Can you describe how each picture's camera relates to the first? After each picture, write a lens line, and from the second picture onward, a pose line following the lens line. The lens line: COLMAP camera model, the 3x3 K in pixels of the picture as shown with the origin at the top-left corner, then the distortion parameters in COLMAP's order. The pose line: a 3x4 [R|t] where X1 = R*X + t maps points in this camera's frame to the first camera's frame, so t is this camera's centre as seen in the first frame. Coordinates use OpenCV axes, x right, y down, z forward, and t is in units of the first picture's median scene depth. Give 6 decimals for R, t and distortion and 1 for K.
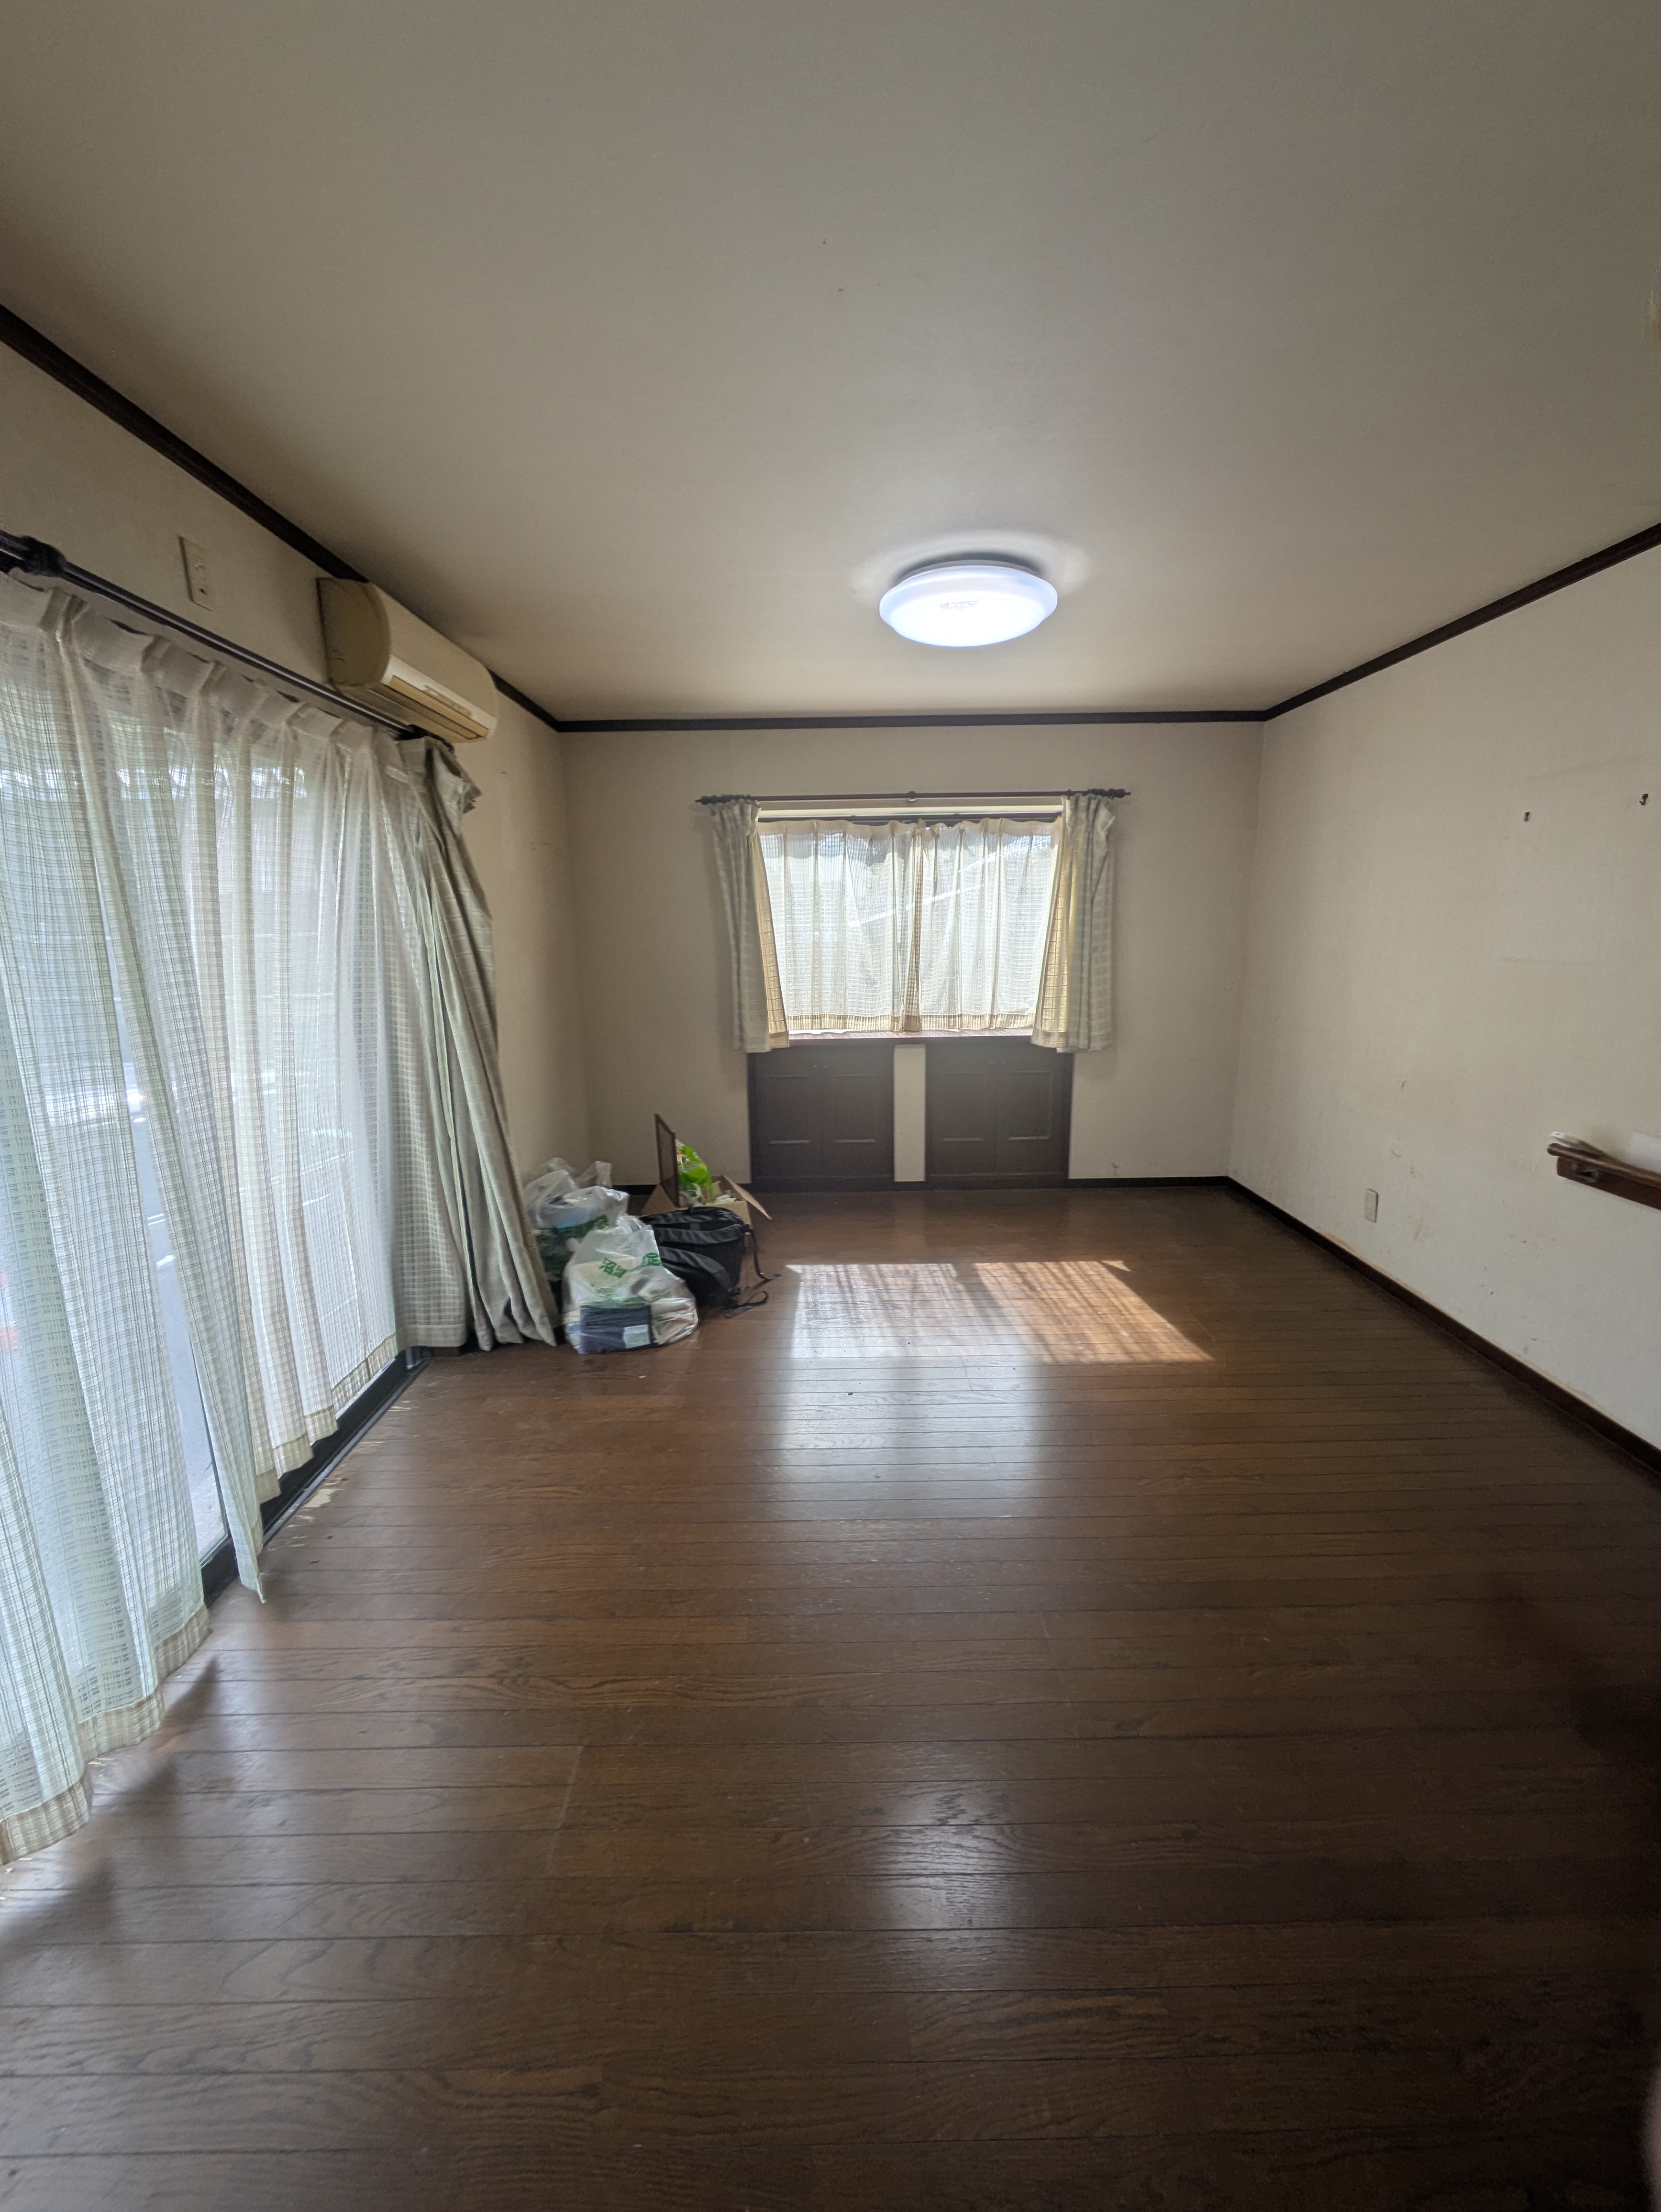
lens RADIAL K [[866.0, 0, 830.1], [0, 866.0, 1109.3], [0, 0, 1]] dist [-0.011350, 0.003356]
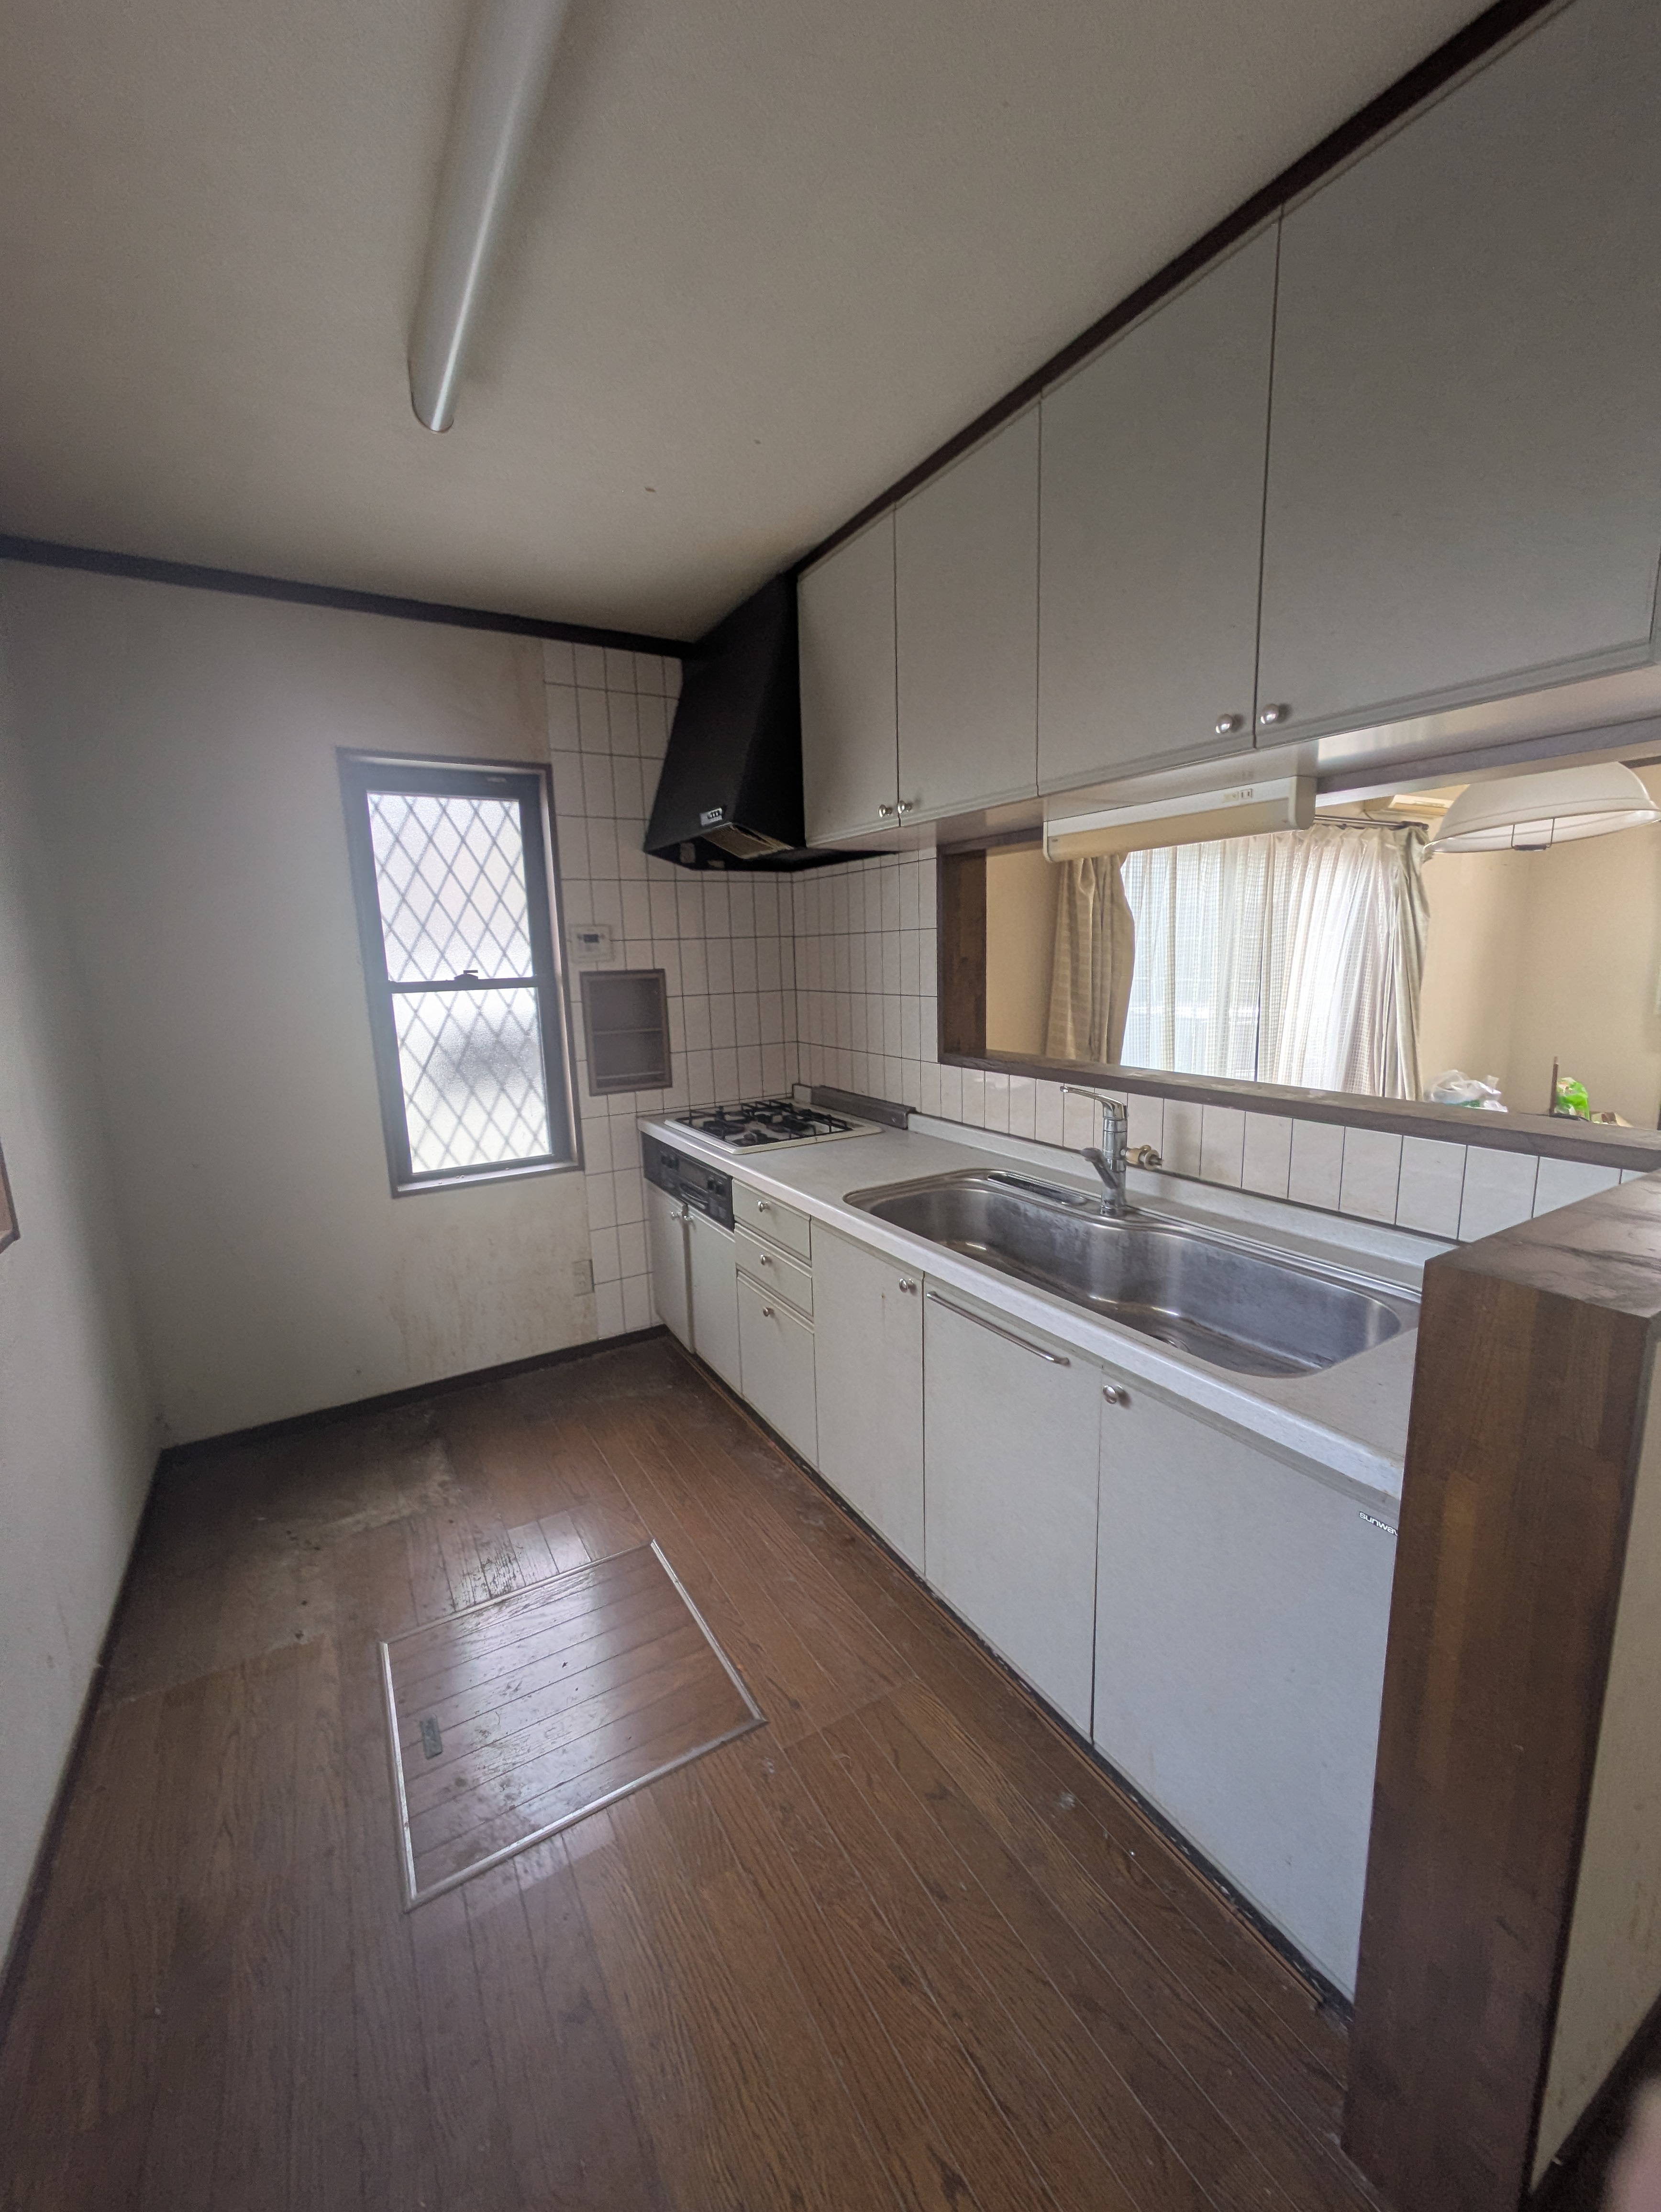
lens RADIAL K [[866.0, 0, 823.8], [0, 866.0, 1103.0], [0, 0, 1]] dist [-0.011350, 0.003356]
pose [[0.504995, 0.151595, -0.849705, 0.618907], [-0.154838, 0.984396, 0.083603, 0.232458], [0.849120, 0.089348, 0.520588, -1.096920]]
